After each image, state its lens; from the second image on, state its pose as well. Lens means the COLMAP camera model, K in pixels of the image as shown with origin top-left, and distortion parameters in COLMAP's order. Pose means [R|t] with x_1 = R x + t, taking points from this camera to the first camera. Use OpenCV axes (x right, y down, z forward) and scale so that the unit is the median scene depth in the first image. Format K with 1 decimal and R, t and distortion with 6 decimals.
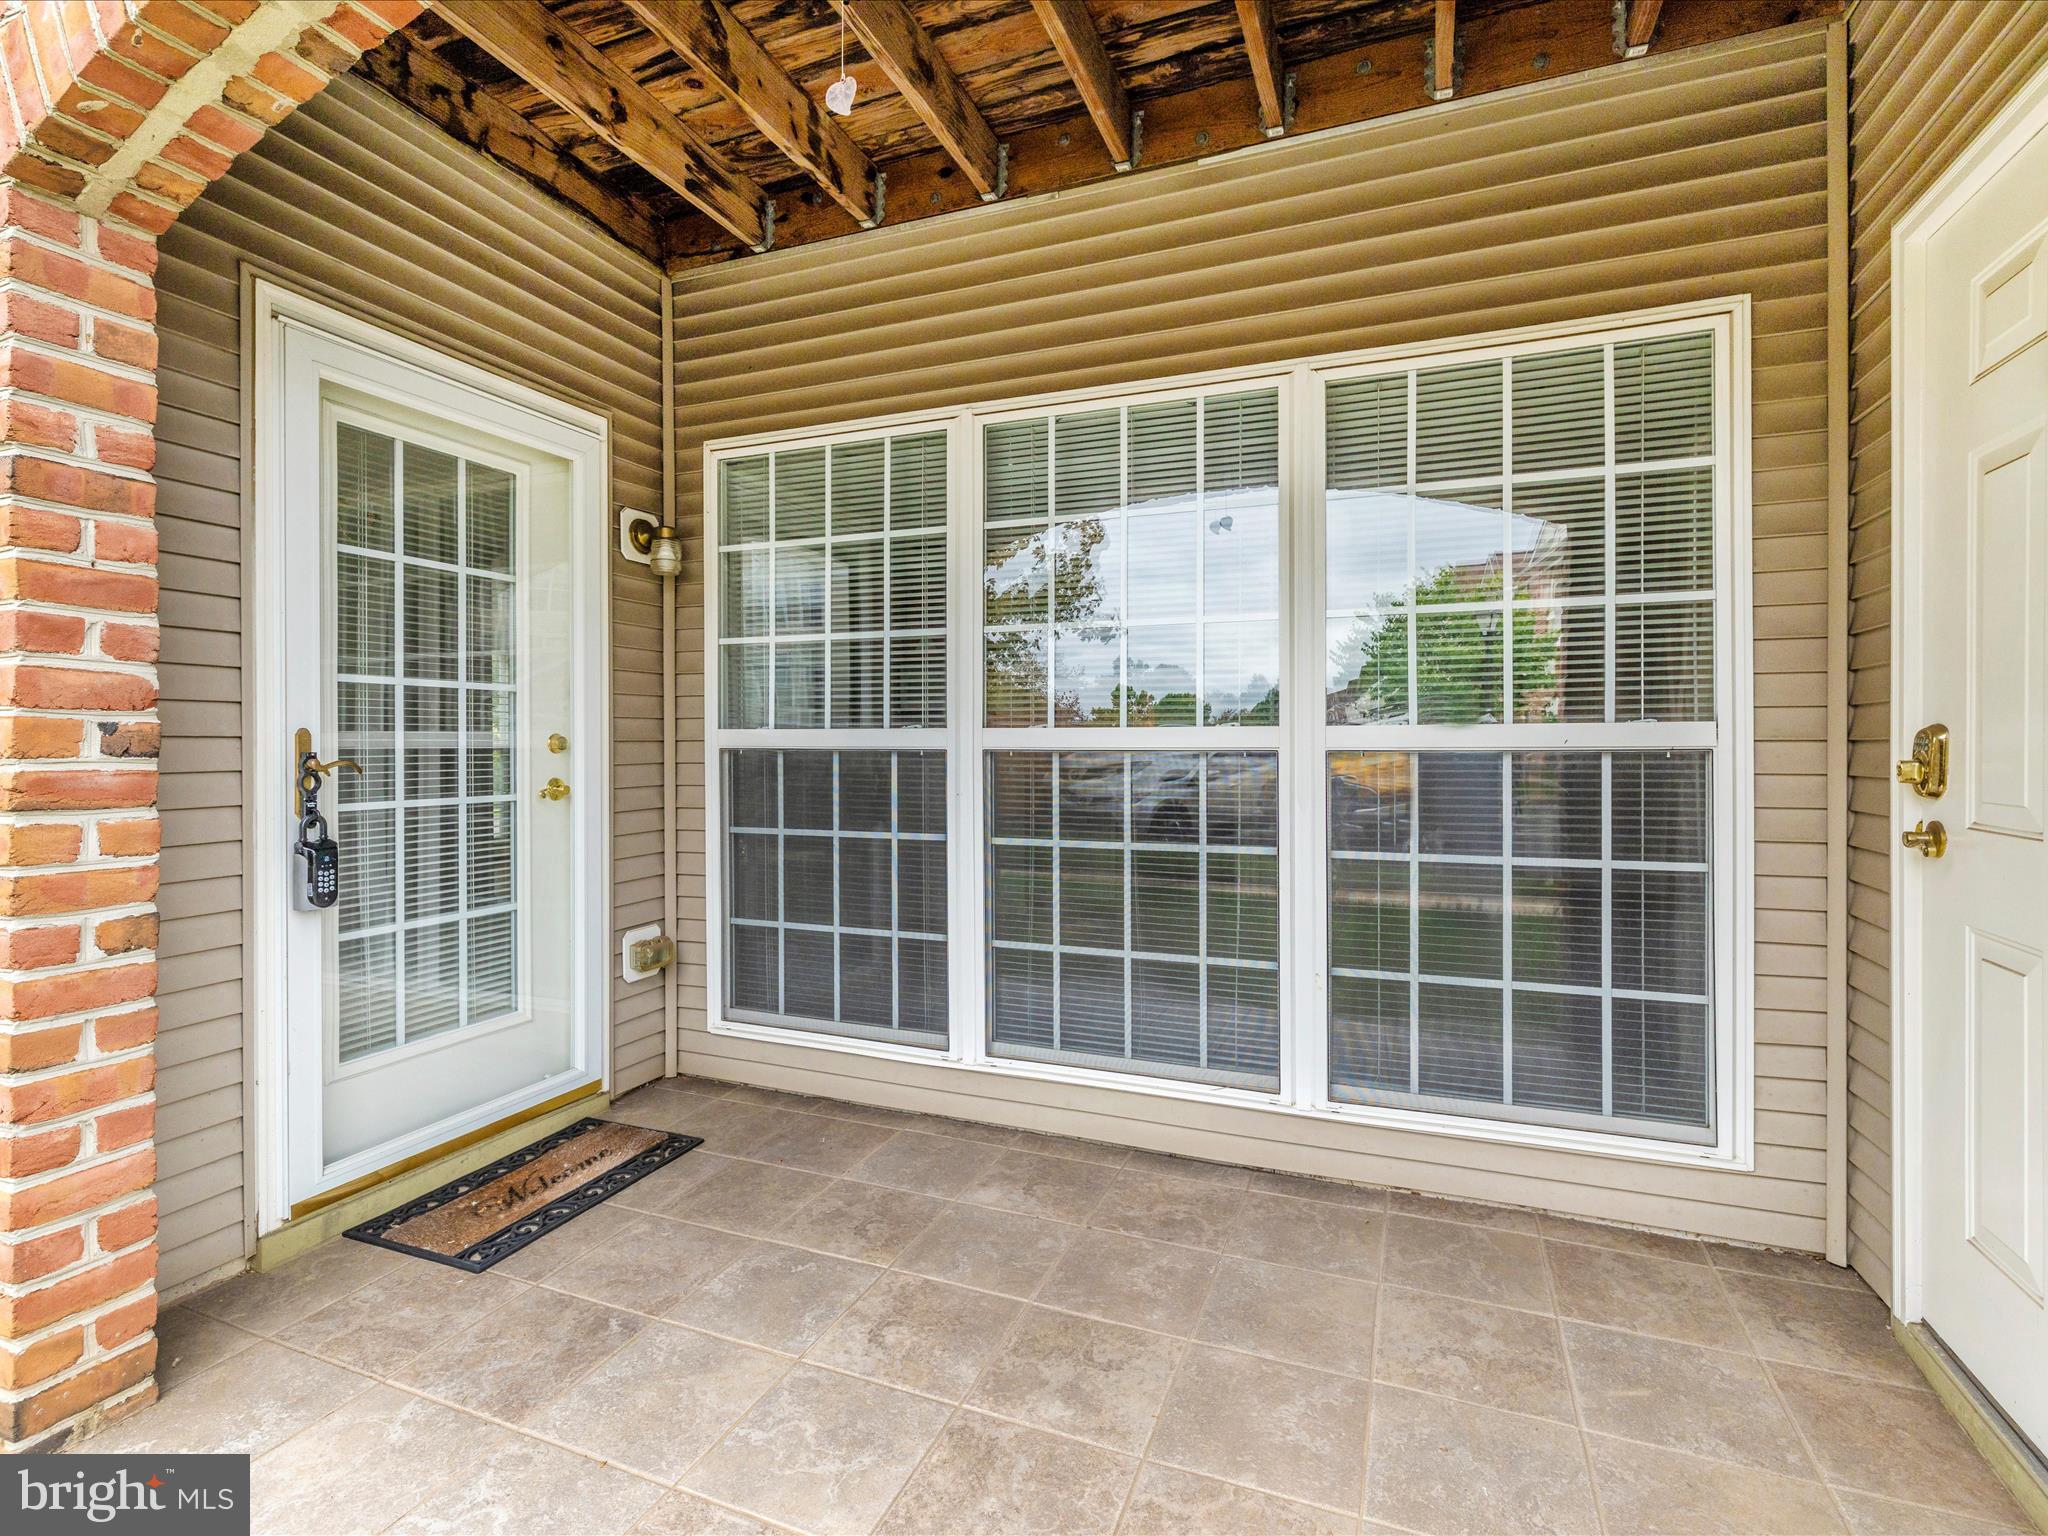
lens RADIAL K [[974.0, 0, 1022.6], [0, 974.0, 788.5], [0, 0, 1]] dist [-0.000384, -0.000108]
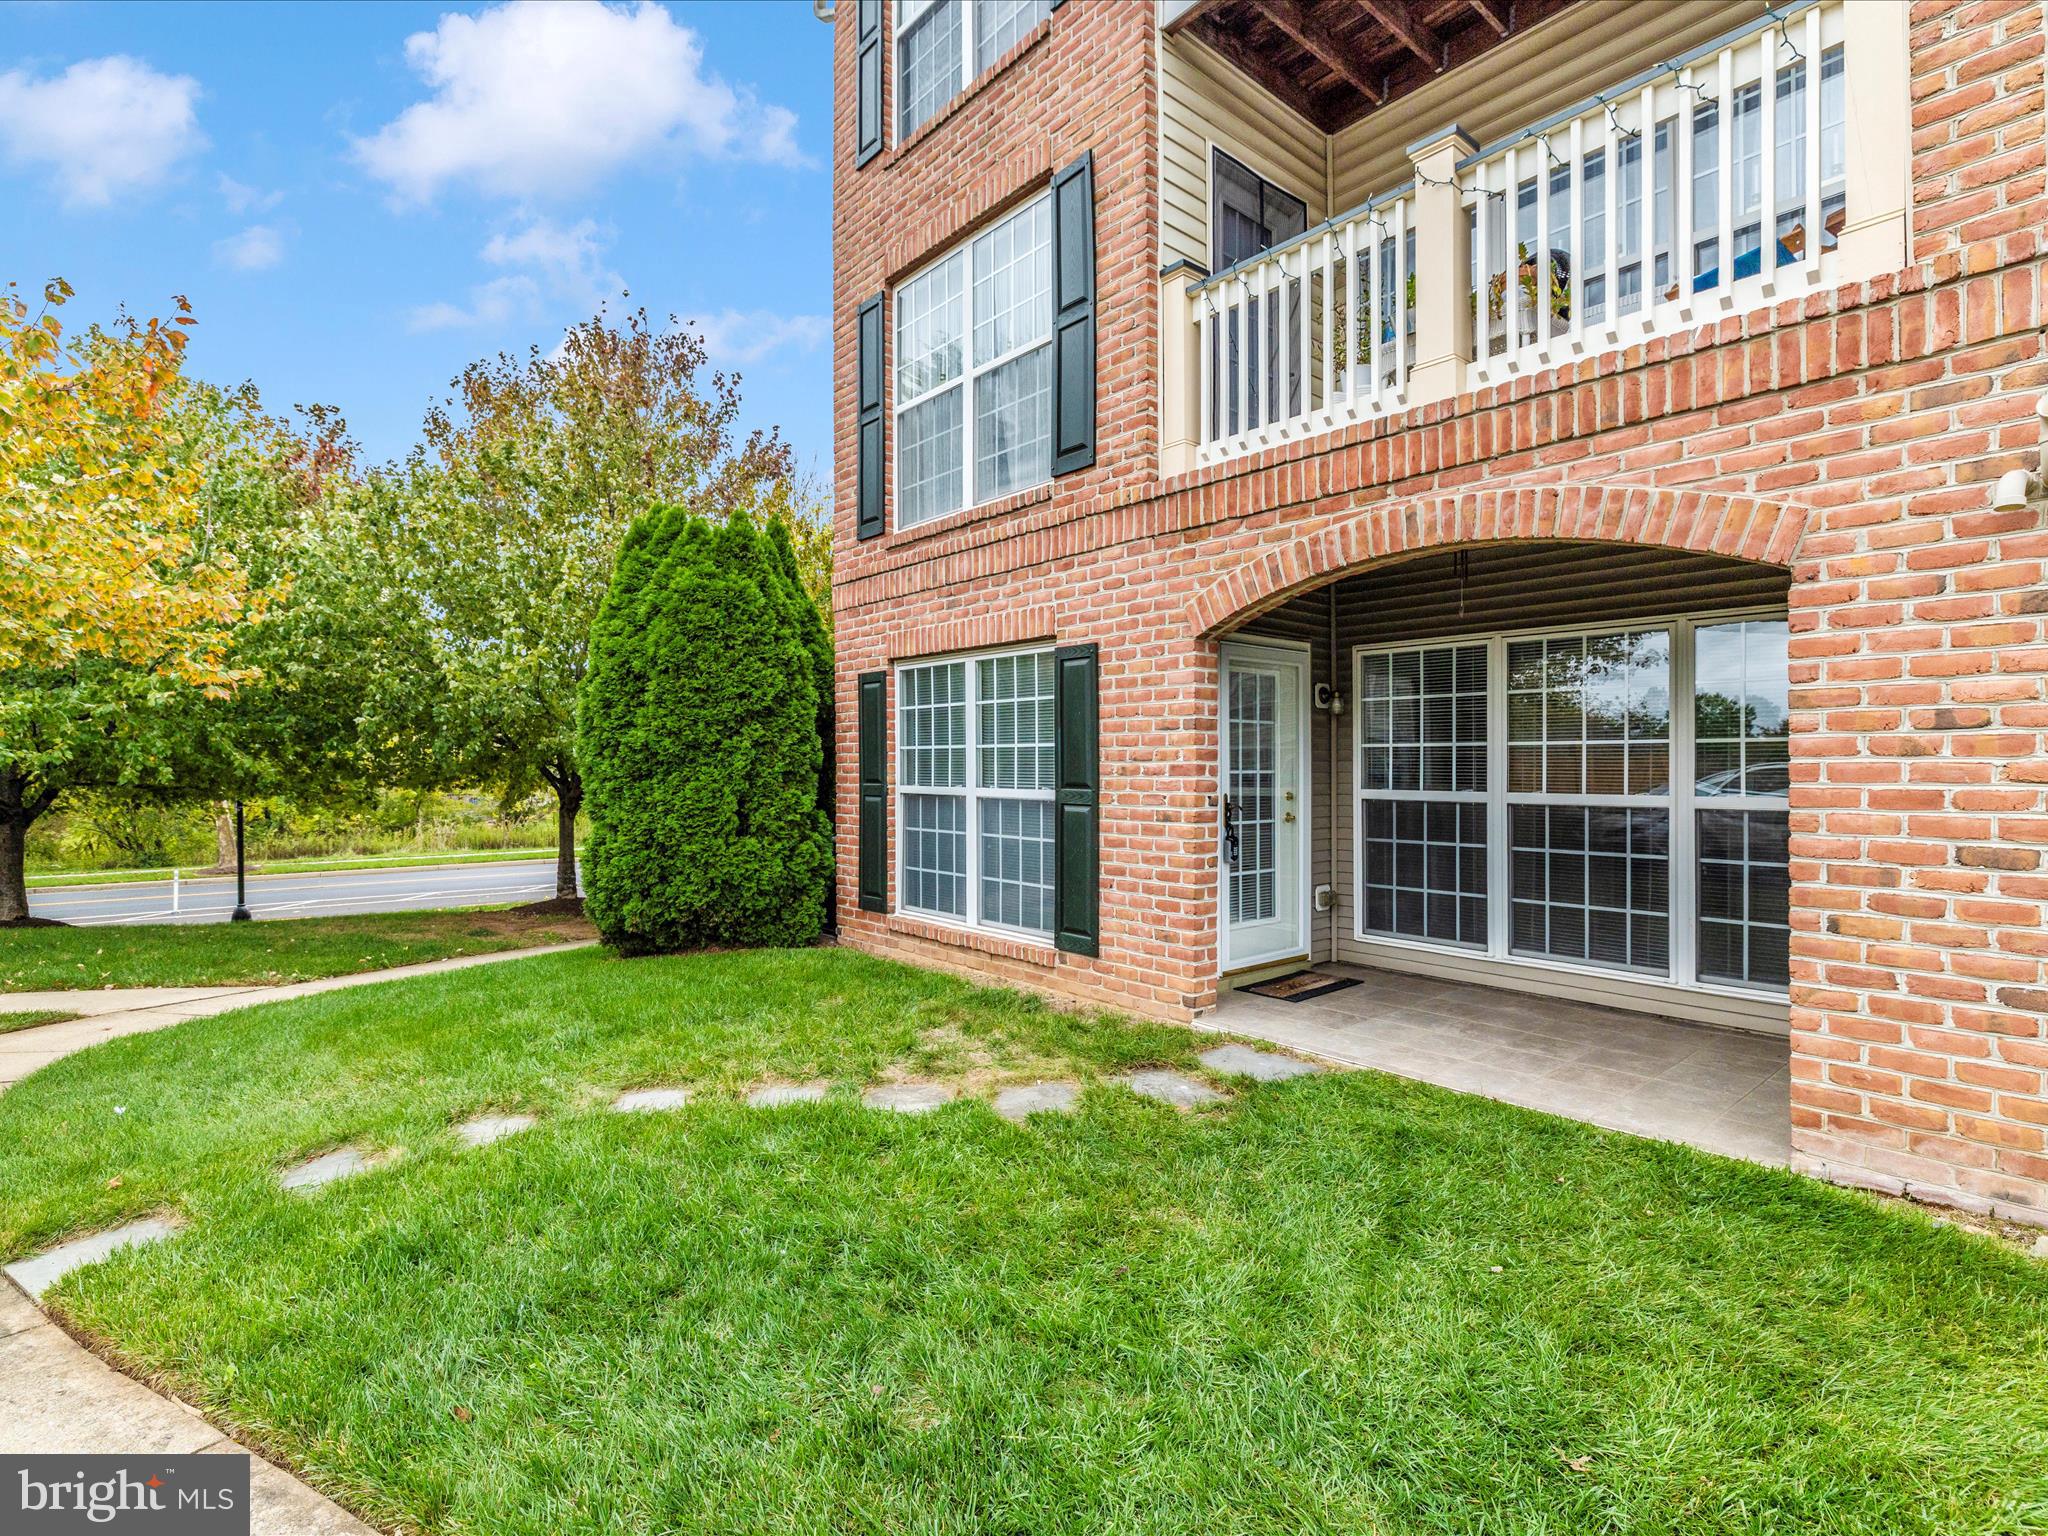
lens RADIAL K [[1002.2, 0, 1024.0], [0, 1002.2, 768.0], [0, 0, 1]] dist [-0.001859, 0.000918]
pose [[0.886443, 0.001341, -0.462835, 0.034676], [-0.020787, 0.999102, -0.036917, -0.016560], [0.462370, 0.042346, 0.885675, -1.394907]]
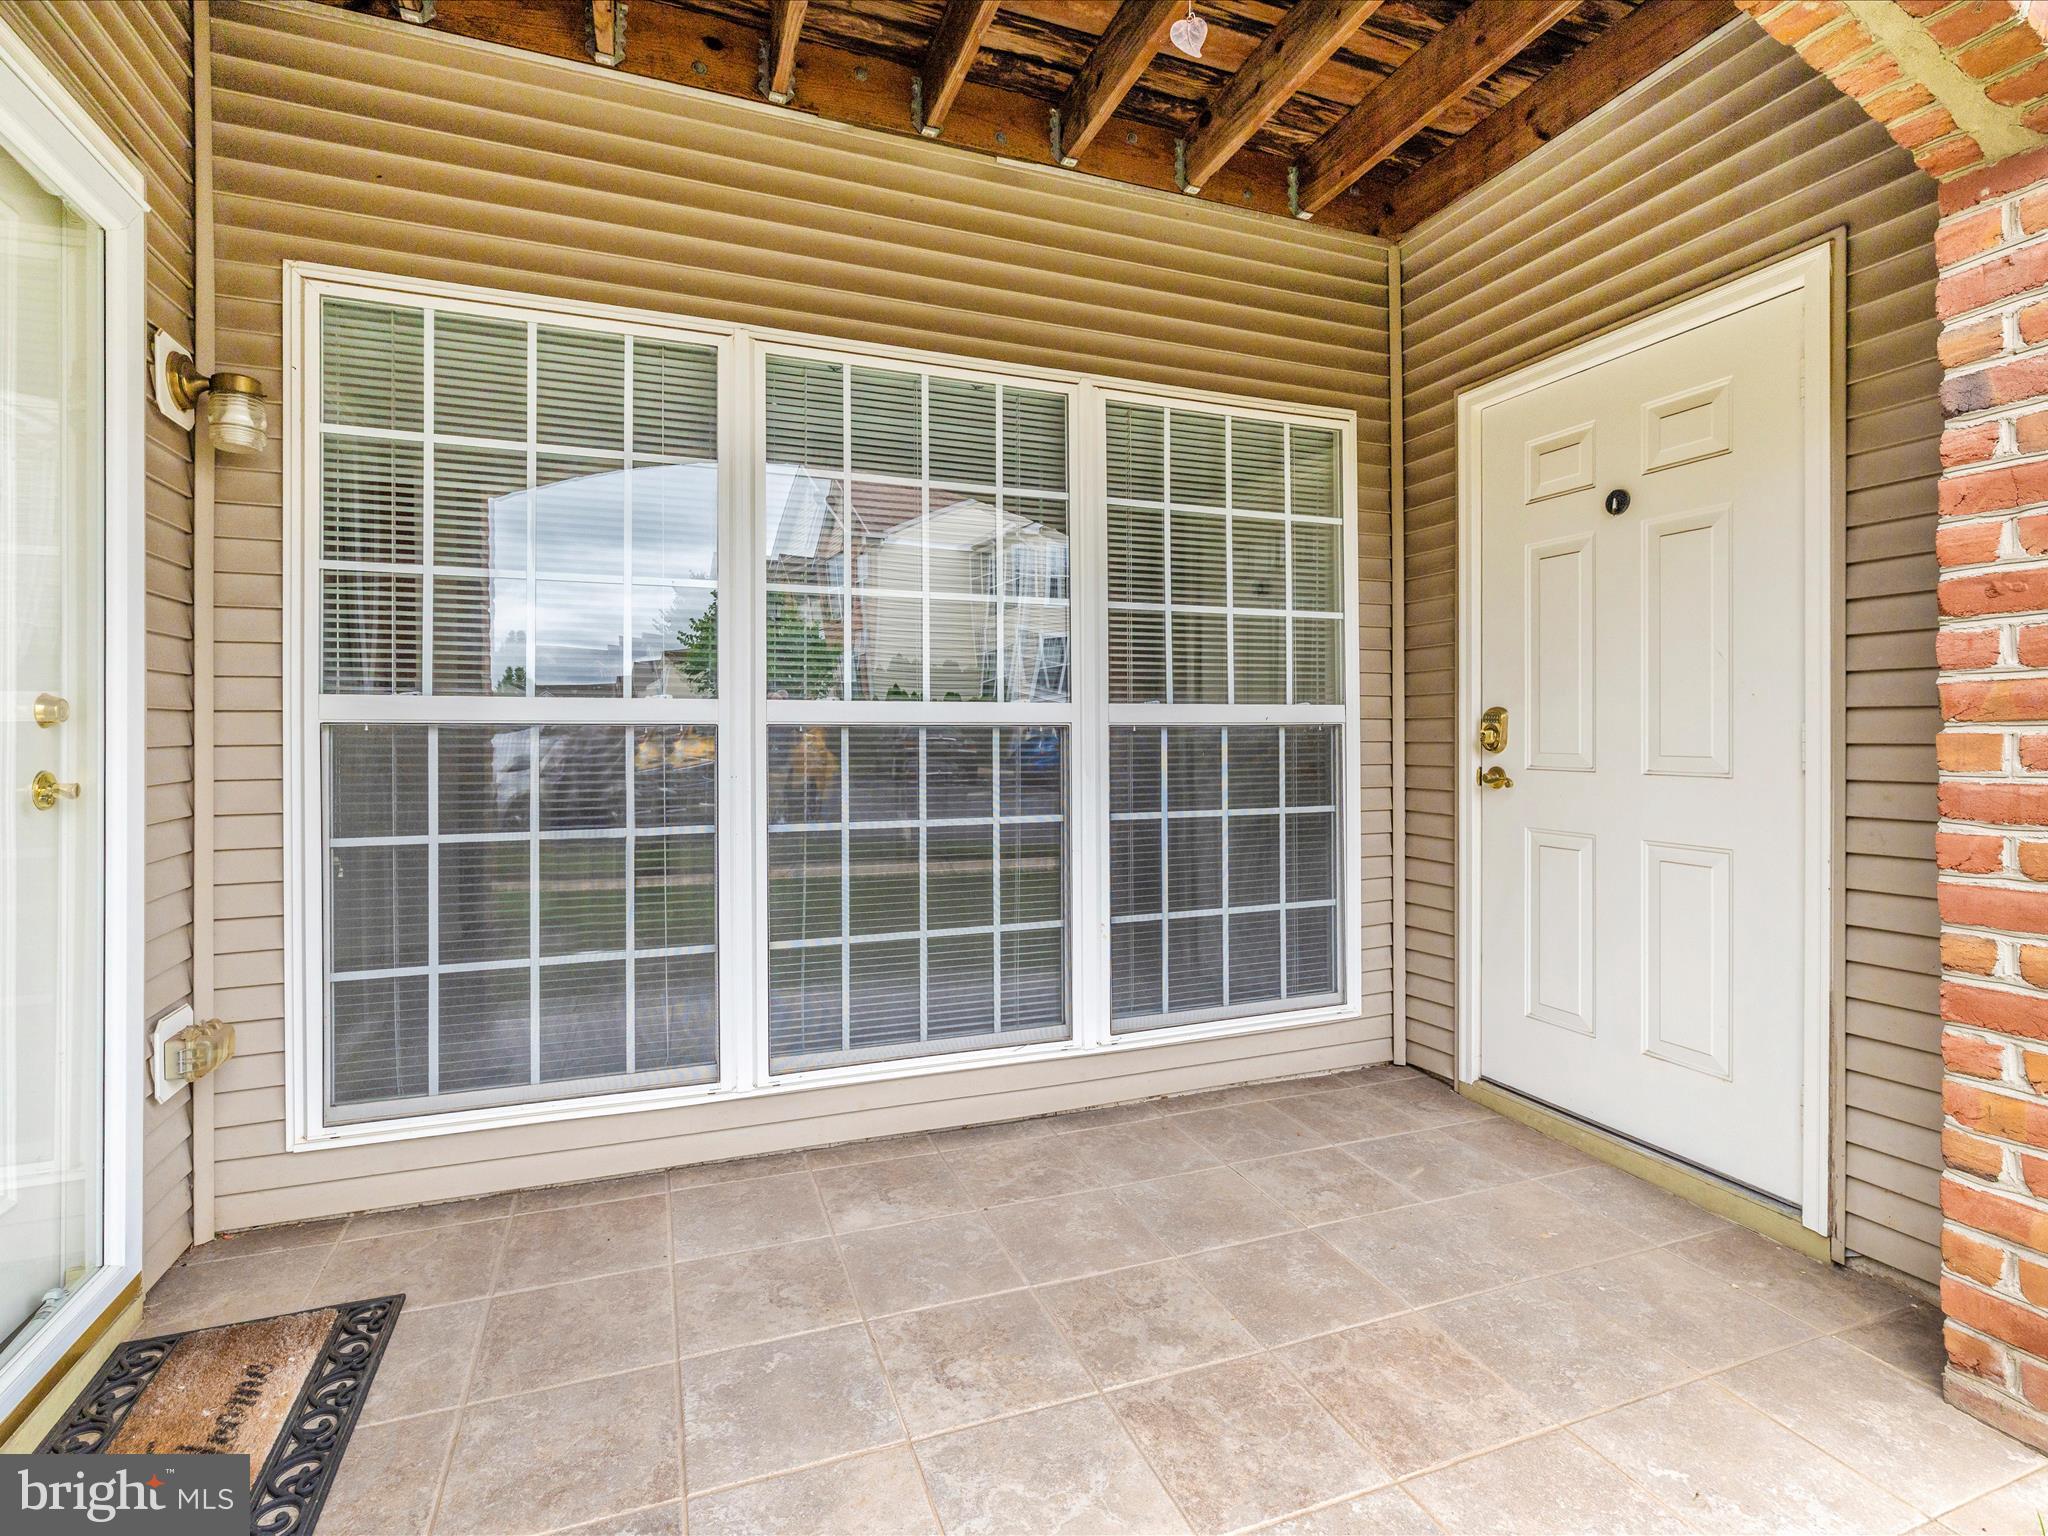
lens RADIAL K [[1002.2, 0, 1024.0], [0, 1002.2, 768.0], [0, 0, 1]] dist [-0.001859, 0.000918]
pose [[0.734083, -0.029399, 0.678423, -0.504108], [0.027780, 0.999526, 0.013255, -0.008194], [-0.678491, 0.009116, 0.734552, 0.192987]]
